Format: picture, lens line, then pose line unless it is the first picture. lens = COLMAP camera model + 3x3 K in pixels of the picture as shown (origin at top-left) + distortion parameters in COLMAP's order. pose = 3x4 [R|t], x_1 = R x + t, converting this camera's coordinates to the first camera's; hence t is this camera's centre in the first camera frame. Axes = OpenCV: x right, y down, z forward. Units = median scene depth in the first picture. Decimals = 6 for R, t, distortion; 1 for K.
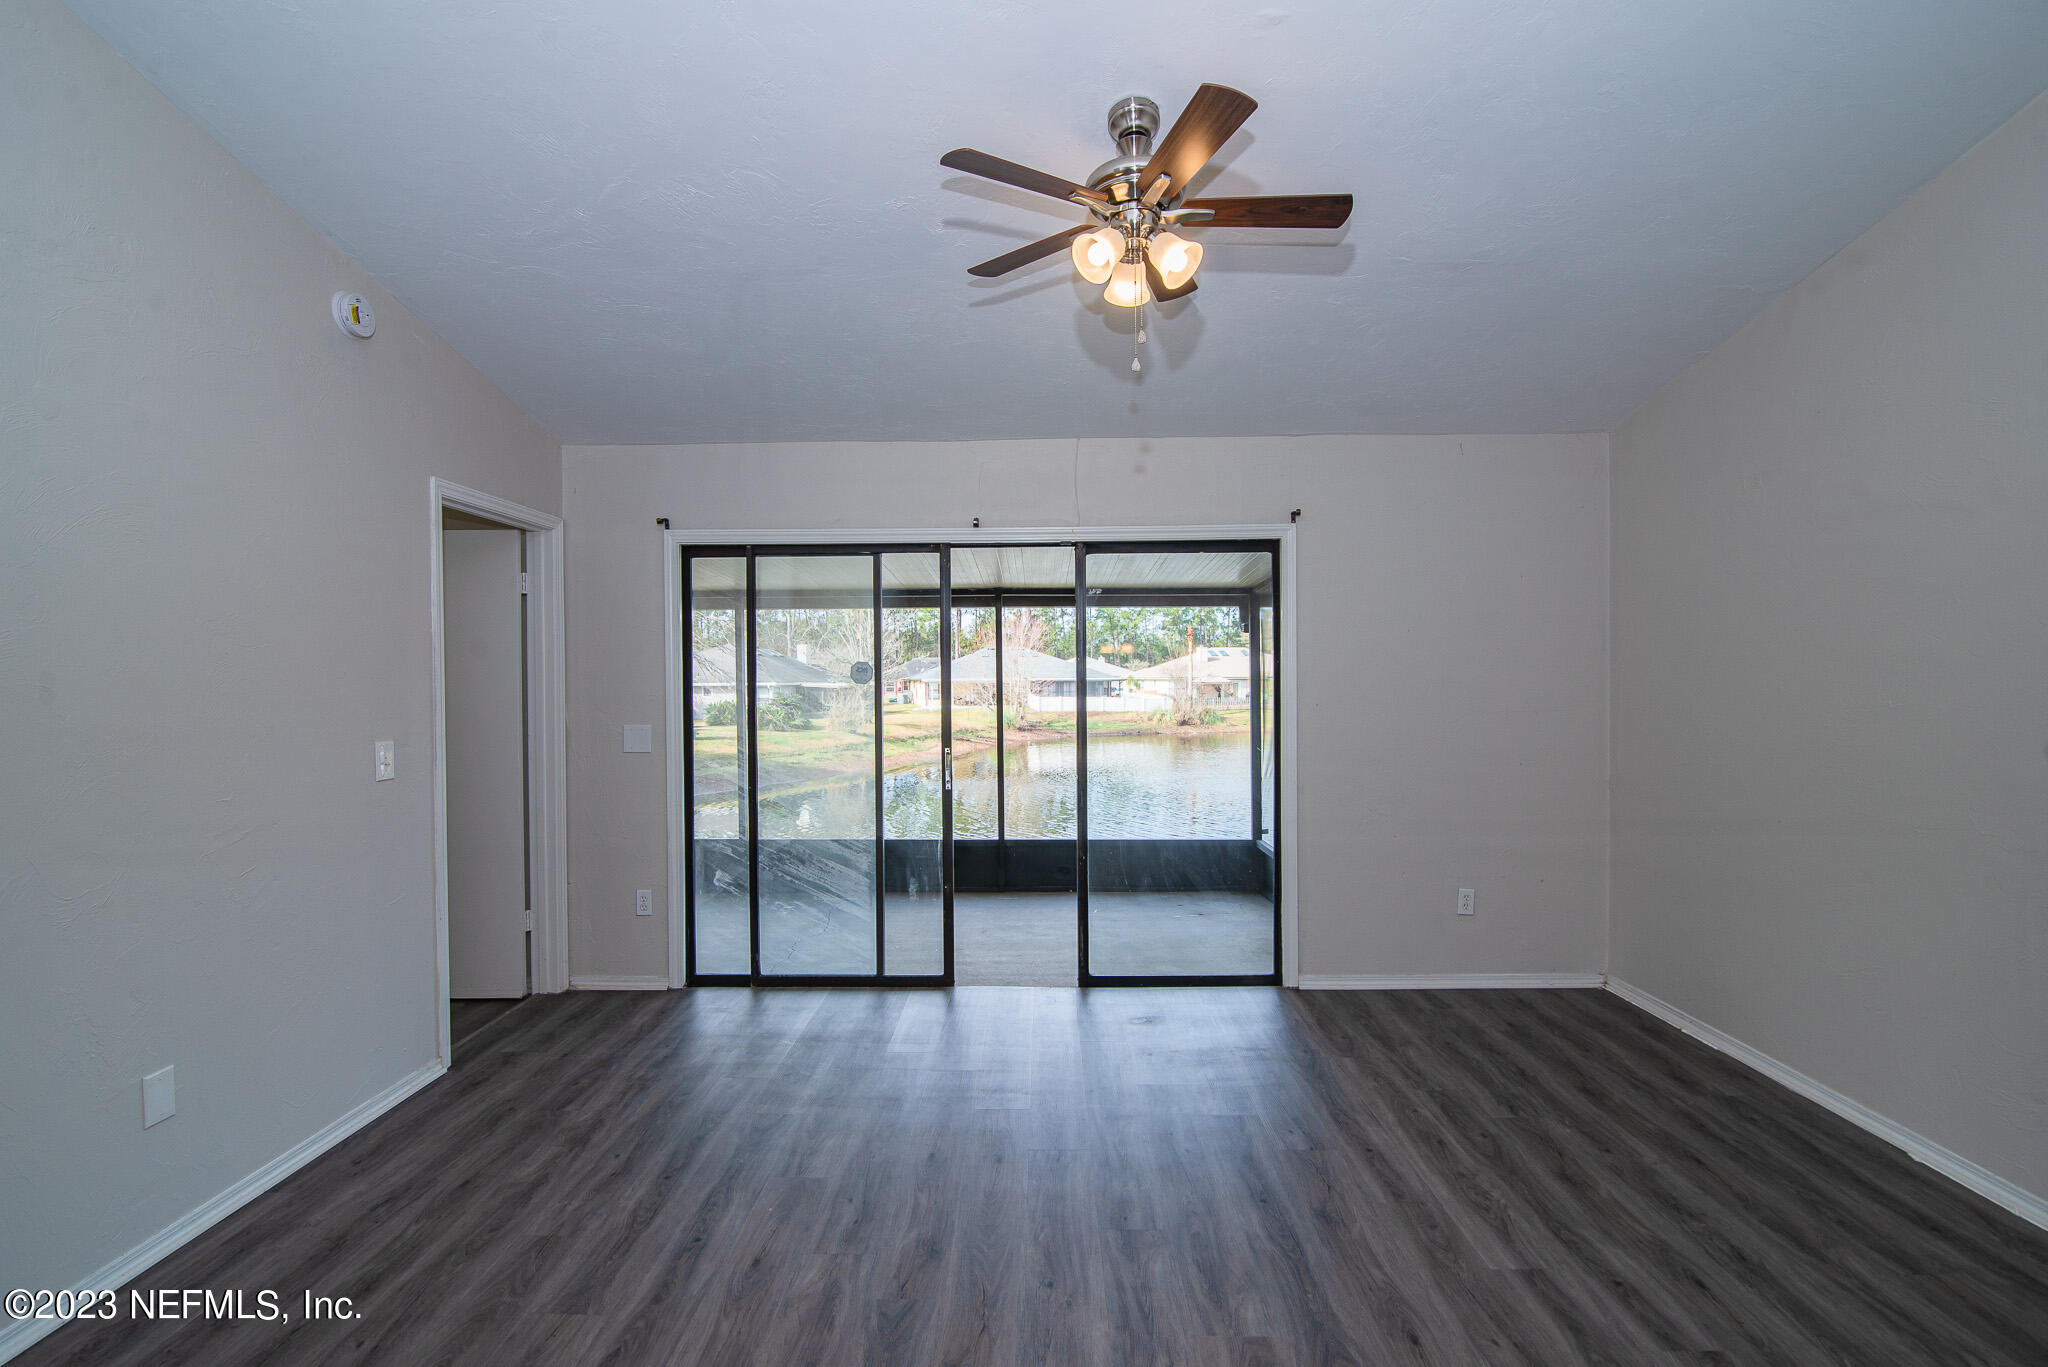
lens RADIAL K [[937.6, 0, 1028.3], [0, 937.6, 677.4], [0, 0, 1]] dist [-0.020377, 0.001674]
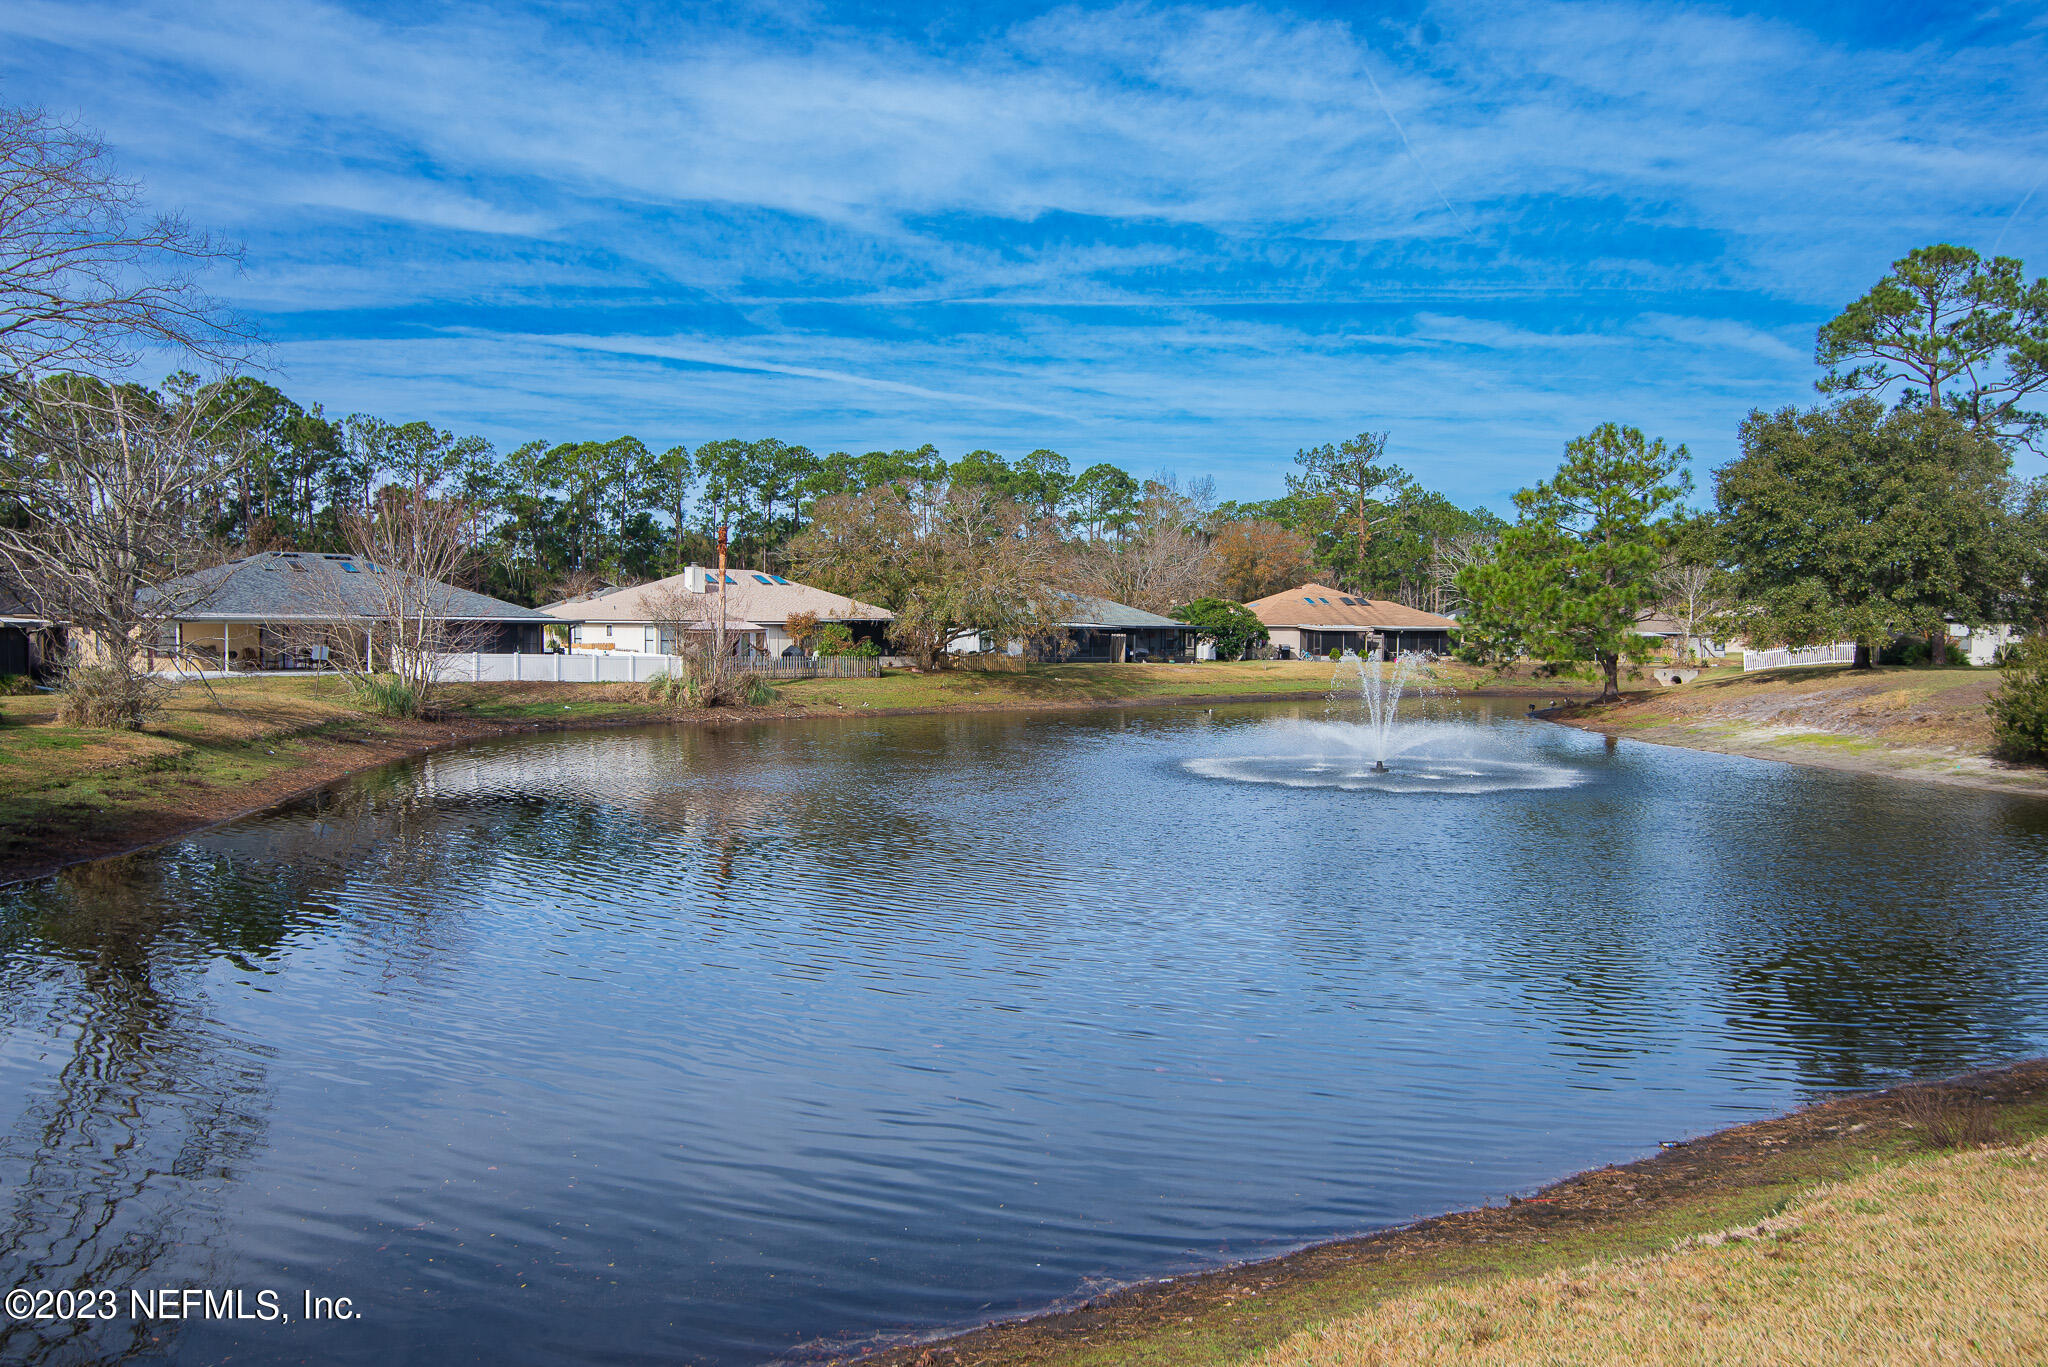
lens RADIAL K [[1544.1, 0, 1020.3], [0, 1544.1, 682.1], [0, 0, 1]] dist [0.000824, 0.002381]
pose [[0.860630, -0.002886, 0.509223, -0.137027], [-0.014170, 0.999461, 0.029613, 0.007676], [-0.509034, -0.032702, 0.860125, 0.134752]]
